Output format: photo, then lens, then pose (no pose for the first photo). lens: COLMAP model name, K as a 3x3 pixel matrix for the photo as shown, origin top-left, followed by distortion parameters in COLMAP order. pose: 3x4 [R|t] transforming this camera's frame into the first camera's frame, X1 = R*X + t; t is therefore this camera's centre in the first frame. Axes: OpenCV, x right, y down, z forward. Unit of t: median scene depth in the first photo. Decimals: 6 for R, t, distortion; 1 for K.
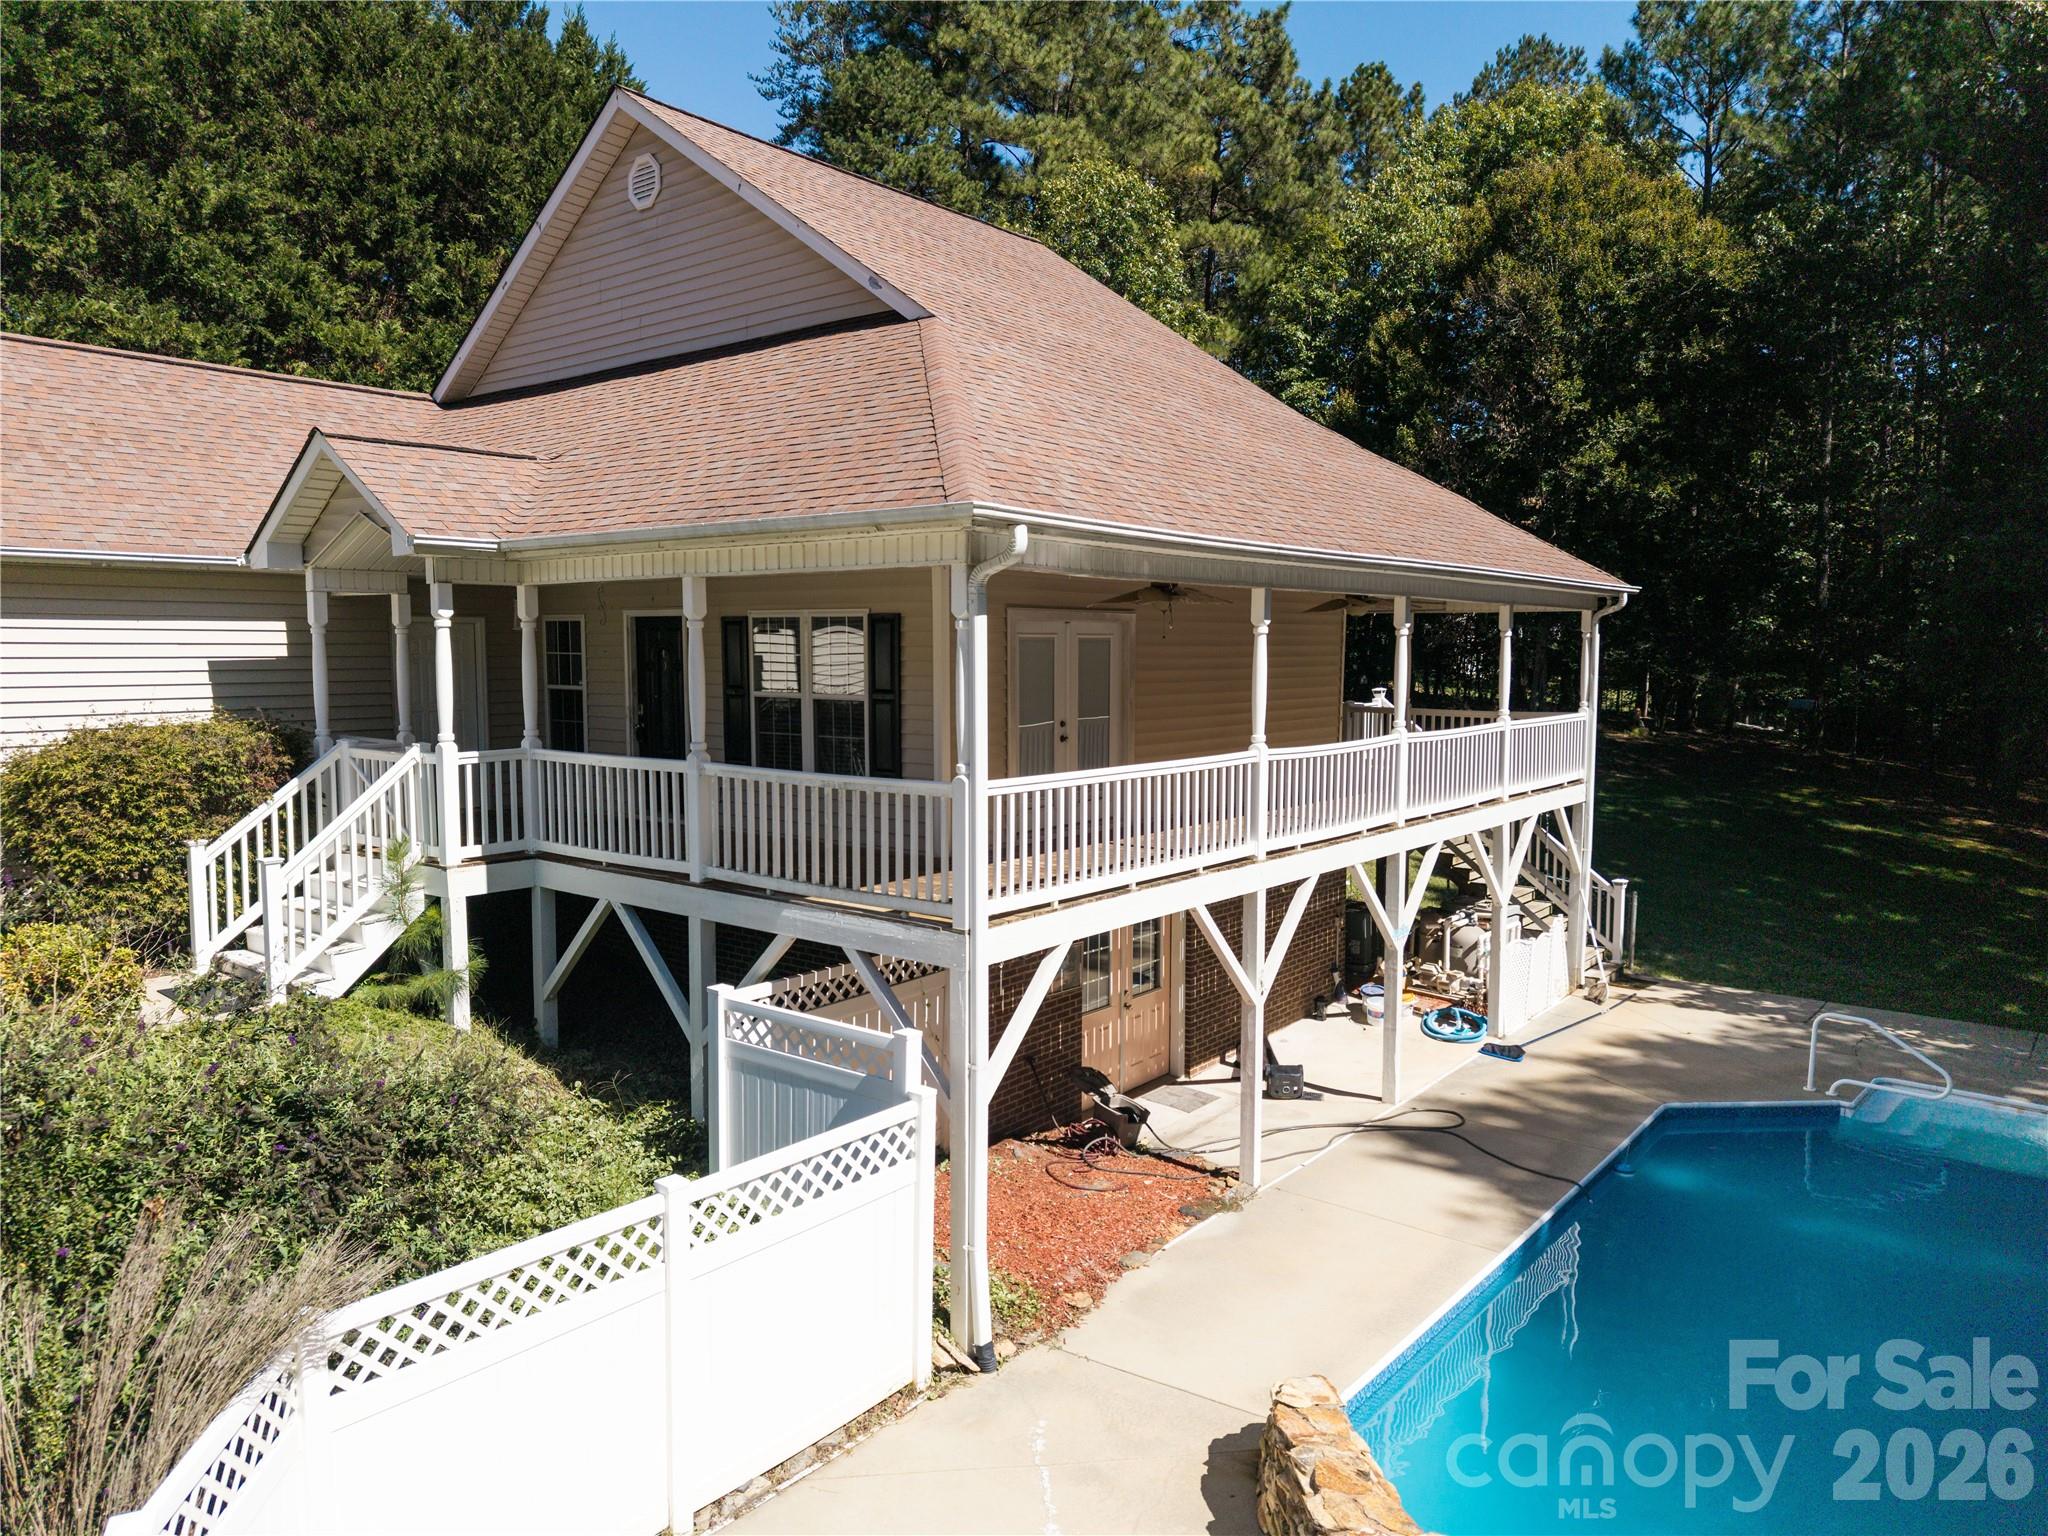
lens RADIAL K [[1376.5, 0, 1035.3], [0, 1376.5, 766.5], [0, 0, 1]] dist [0.043541, -0.041855]
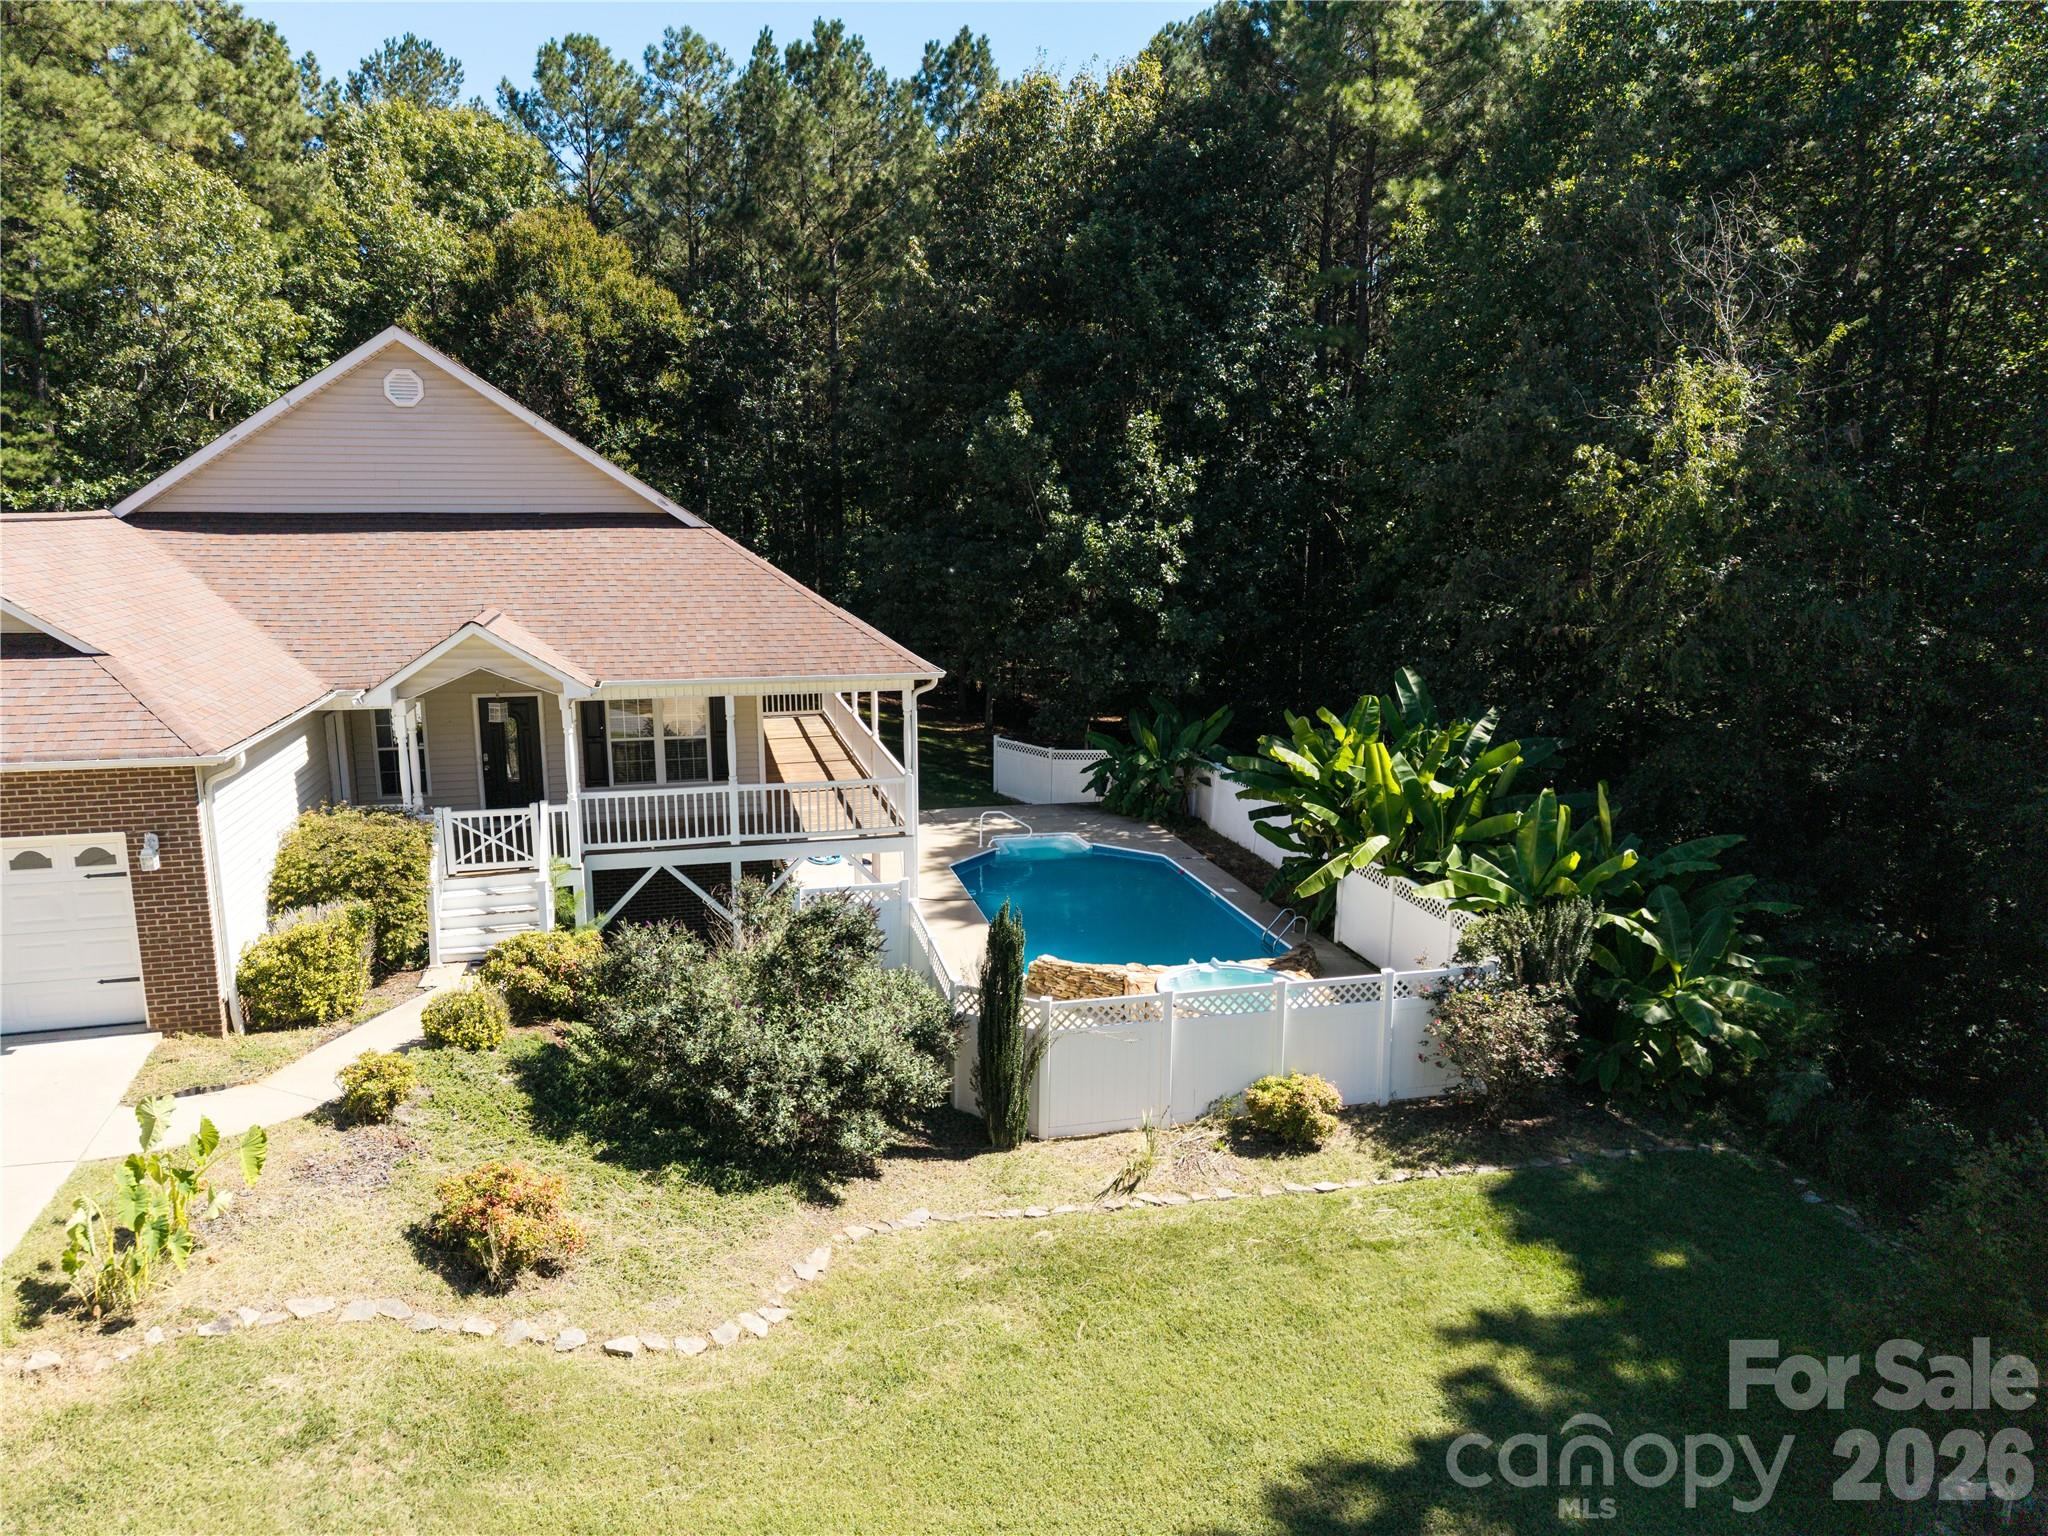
lens RADIAL K [[1376.5, 0, 1034.2], [0, 1376.5, 751.8], [0, 0, 1]] dist [0.043541, -0.041855]
pose [[0.601688, -0.142703, 0.785880, -1.058216], [0.064637, 0.989383, 0.130168, -0.194566], [-0.796112, -0.027524, 0.604523, -0.383036]]
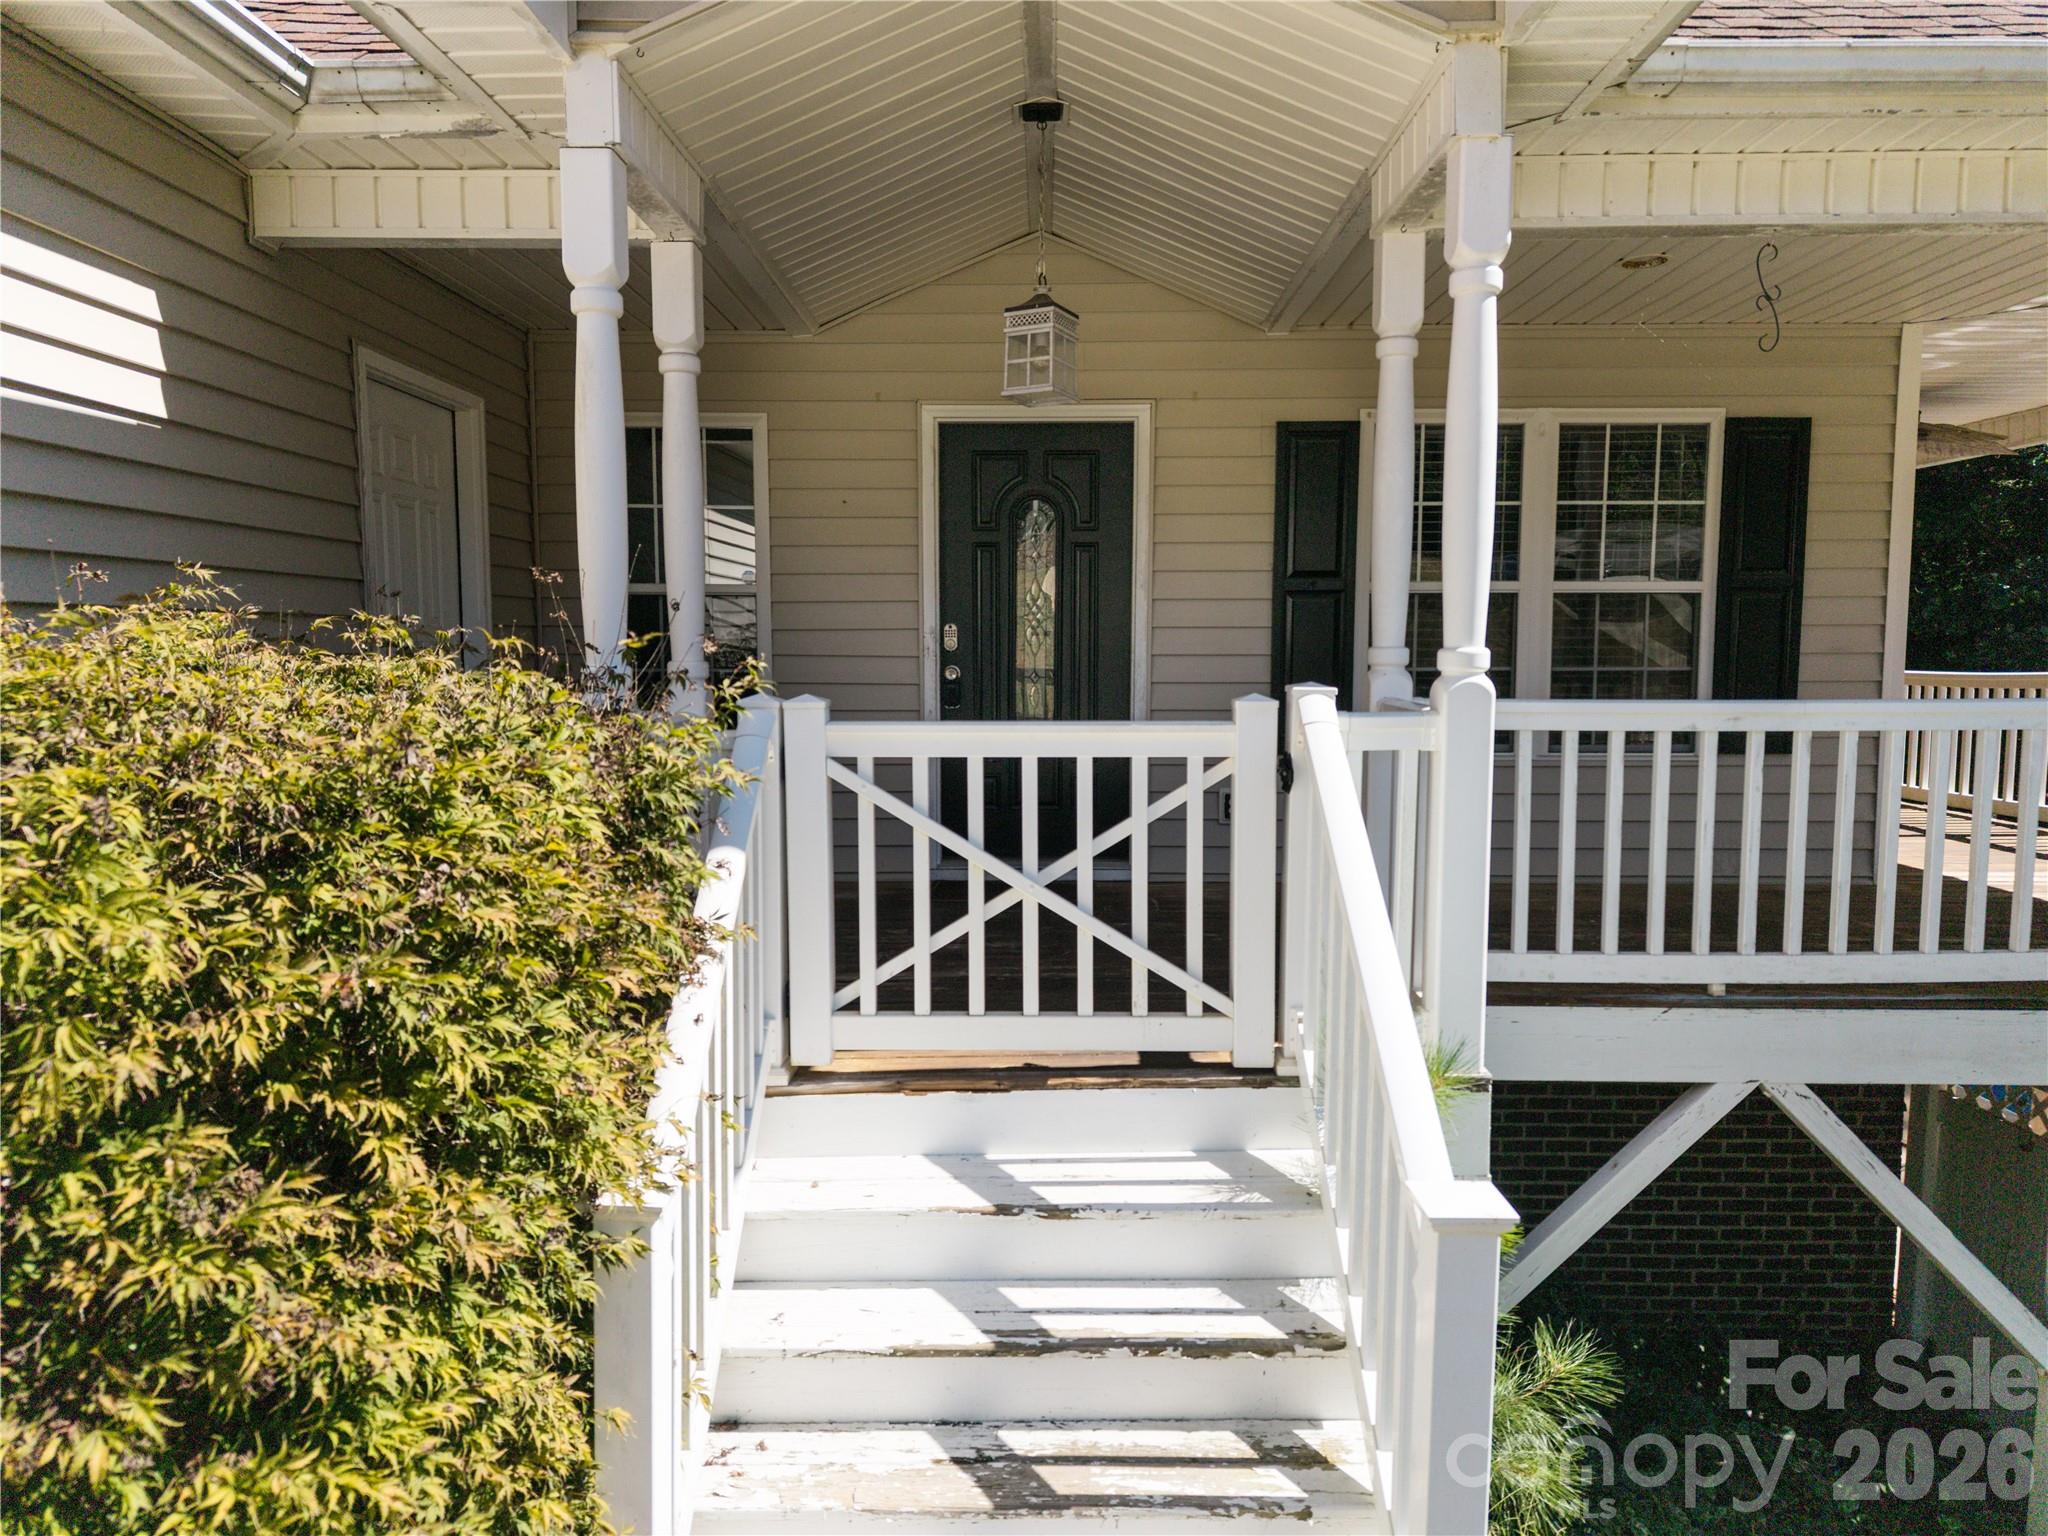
lens RADIAL K [[1376.5, 0, 1041.0], [0, 1376.5, 753.5], [0, 0, 1]] dist [0.043541, -0.041855]
pose [[0.785423, -0.048567, 0.617051, -0.508382], [0.051192, 0.998598, 0.013437, -0.006476], [-0.616839, 0.021035, 0.786808, 0.597619]]
